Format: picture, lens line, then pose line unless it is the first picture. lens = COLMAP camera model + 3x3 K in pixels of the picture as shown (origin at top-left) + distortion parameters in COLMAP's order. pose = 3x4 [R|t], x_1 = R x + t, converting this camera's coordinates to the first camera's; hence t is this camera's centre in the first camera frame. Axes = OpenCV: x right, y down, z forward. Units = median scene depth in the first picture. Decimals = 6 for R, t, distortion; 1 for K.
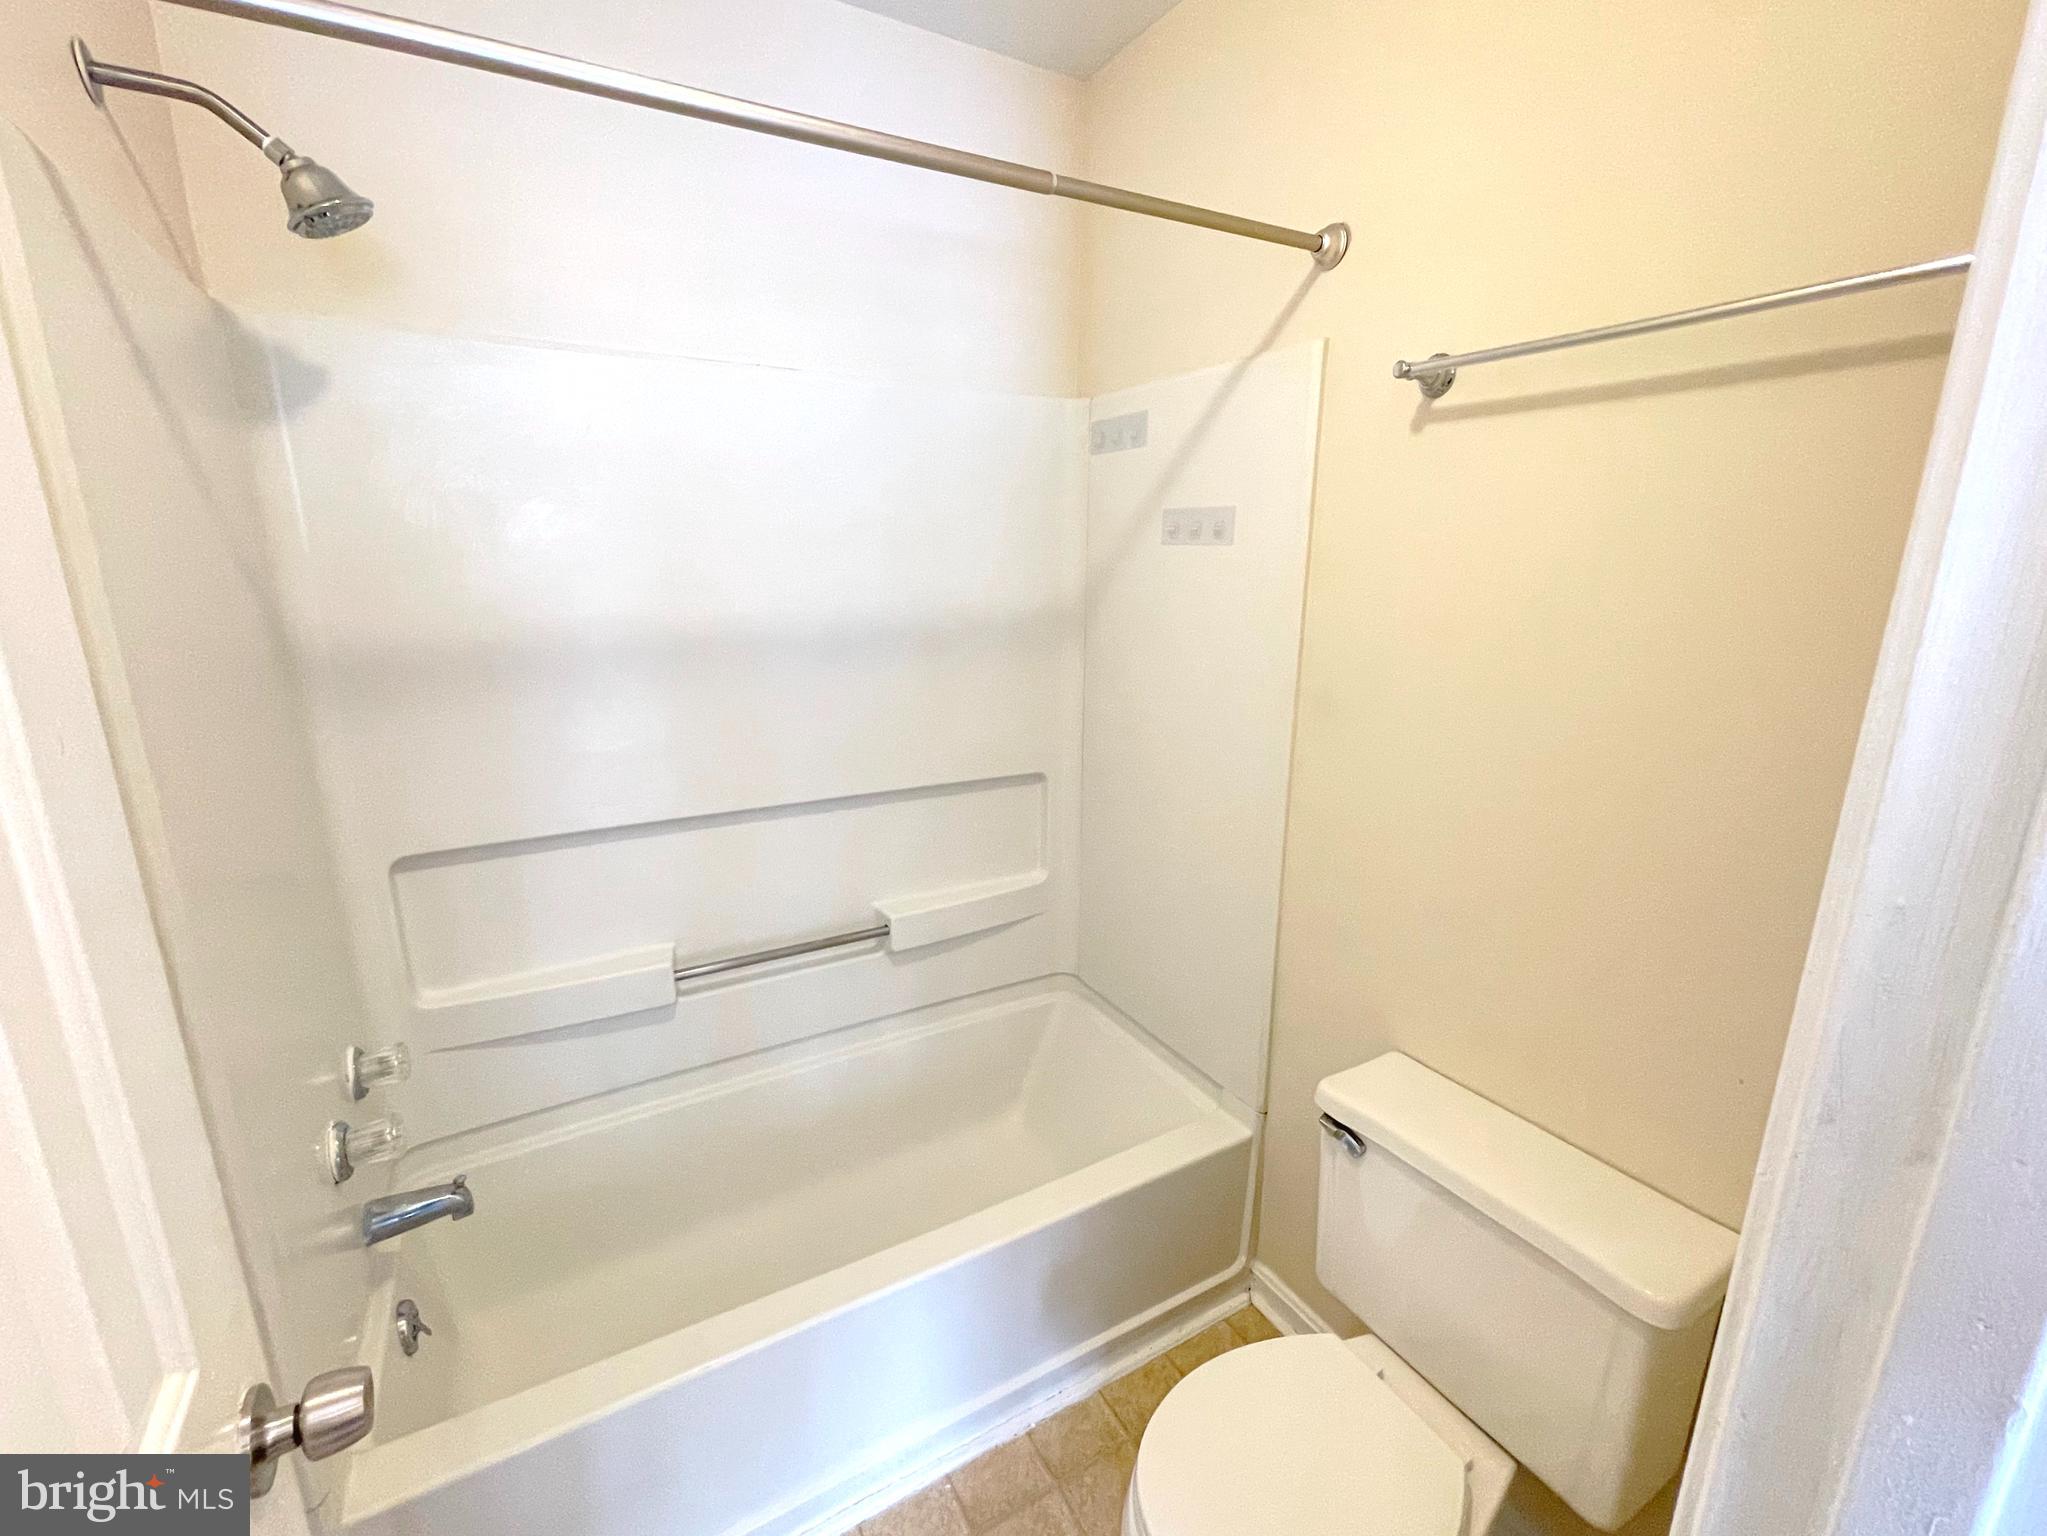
lens RADIAL K [[837.3, 0, 1015.8], [0, 837.3, 769.5], [0, 0, 1]] dist [-0.002463, 0.000445]
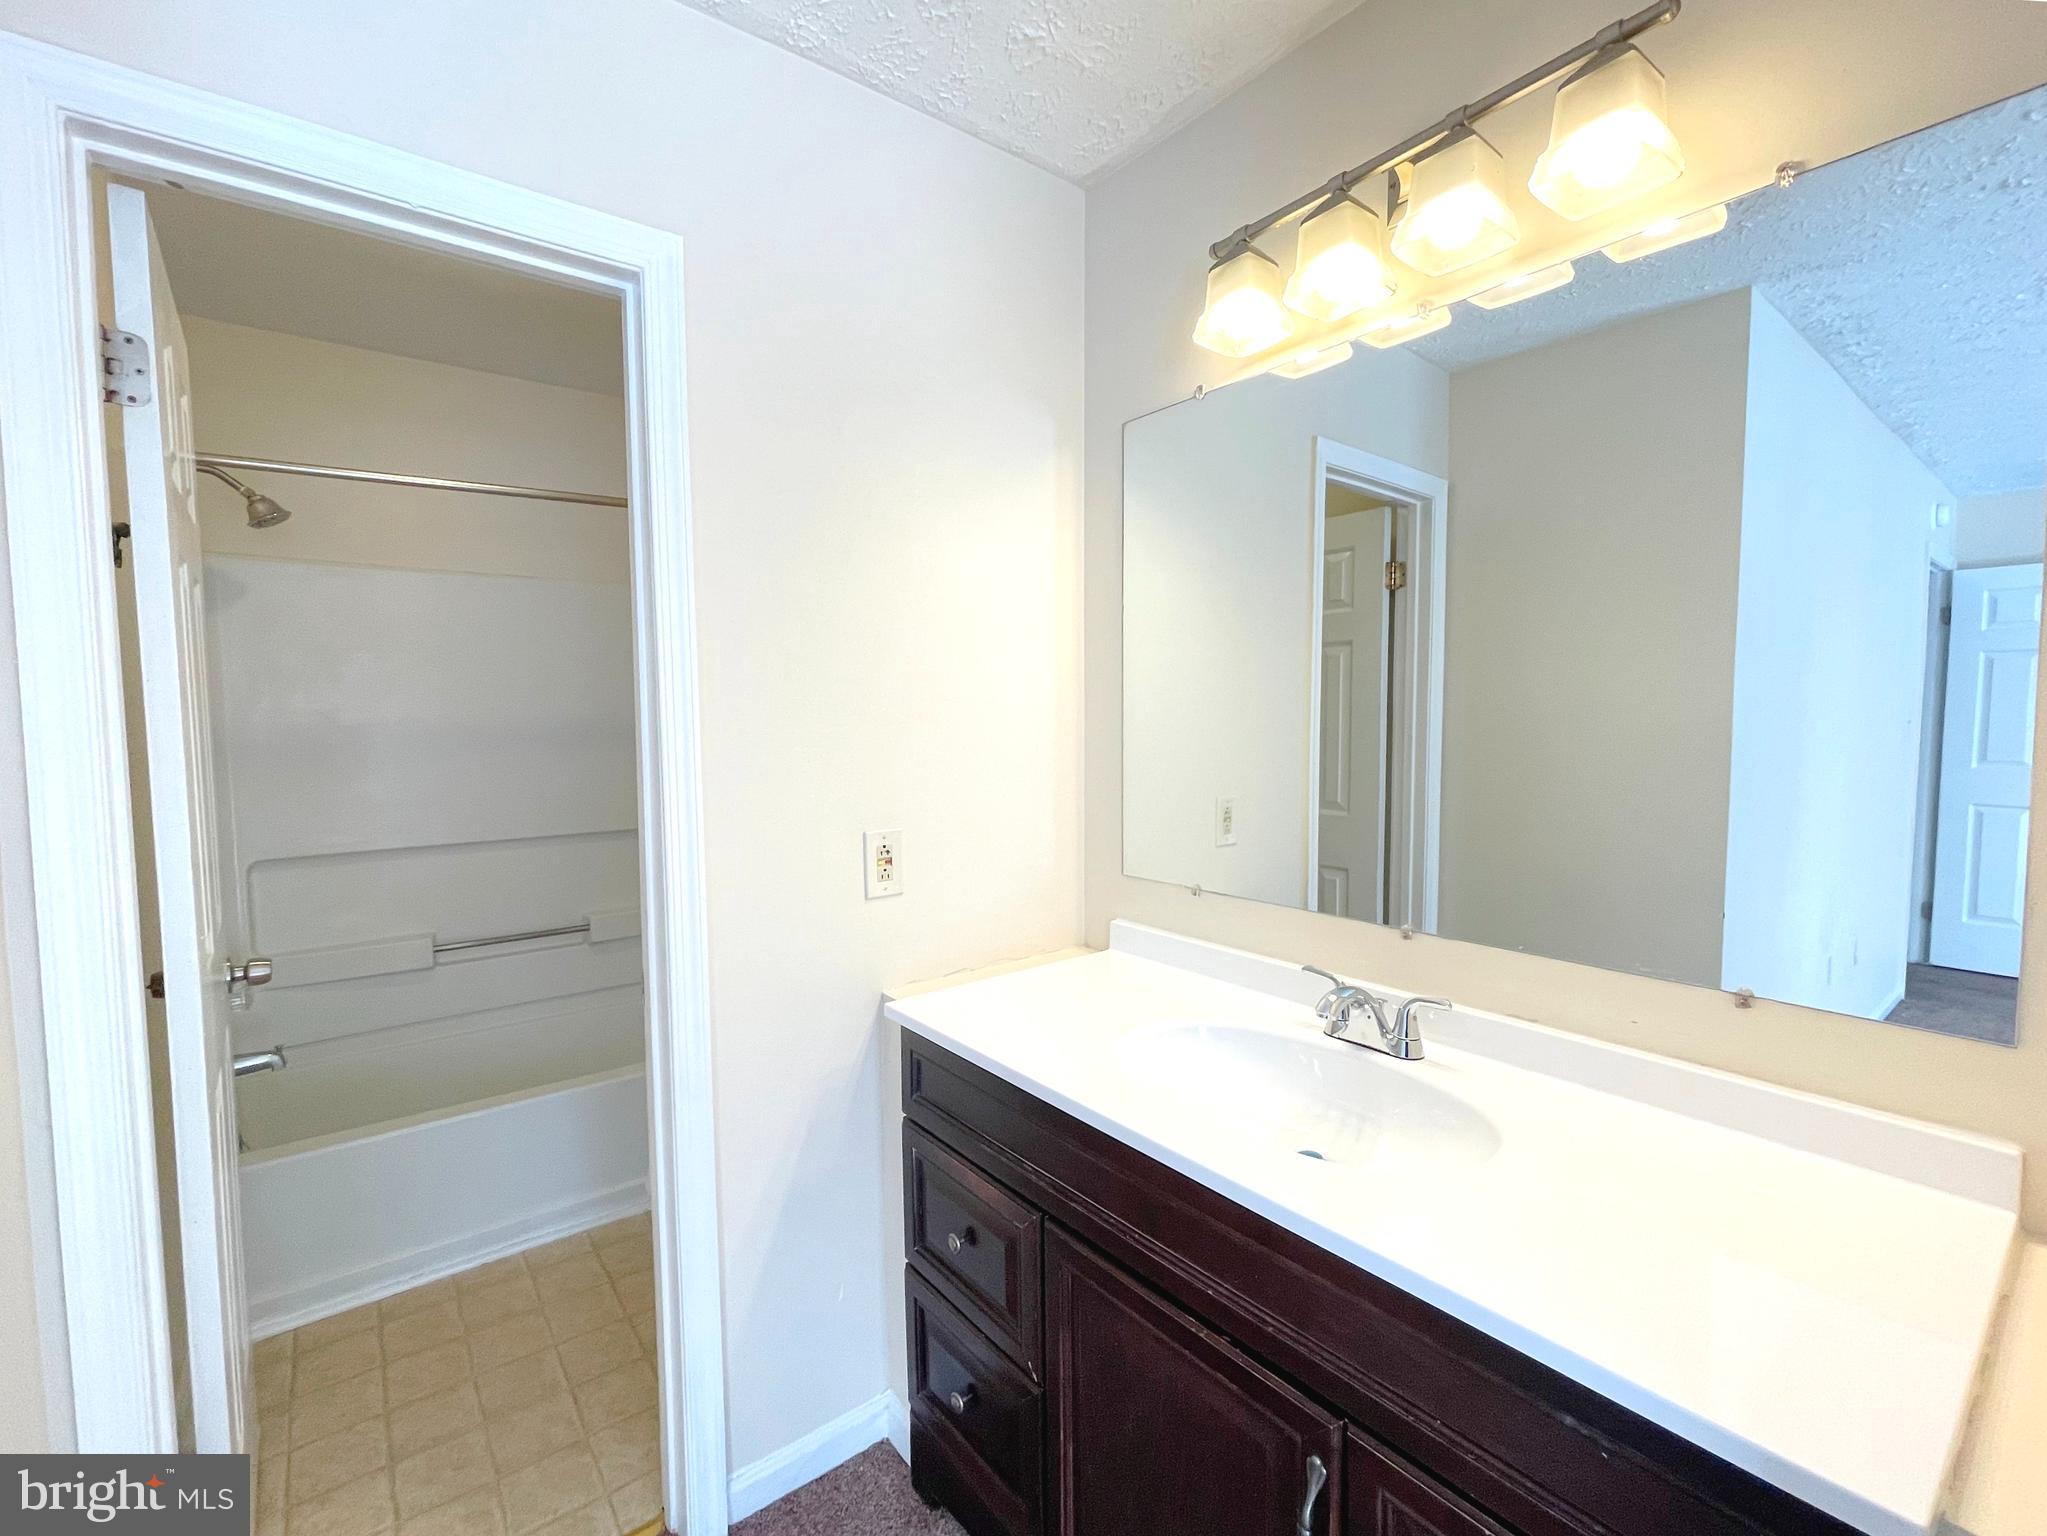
lens RADIAL K [[887.9, 0, 1015.2], [0, 887.9, 778.1], [0, 0, 1]] dist [-0.001578, 0.000112]
pose [[0.990846, -0.011185, 0.134534, 0.484379], [0.034579, 0.984343, -0.172838, 0.280236], [-0.130494, 0.175908, 0.975719, -0.876118]]
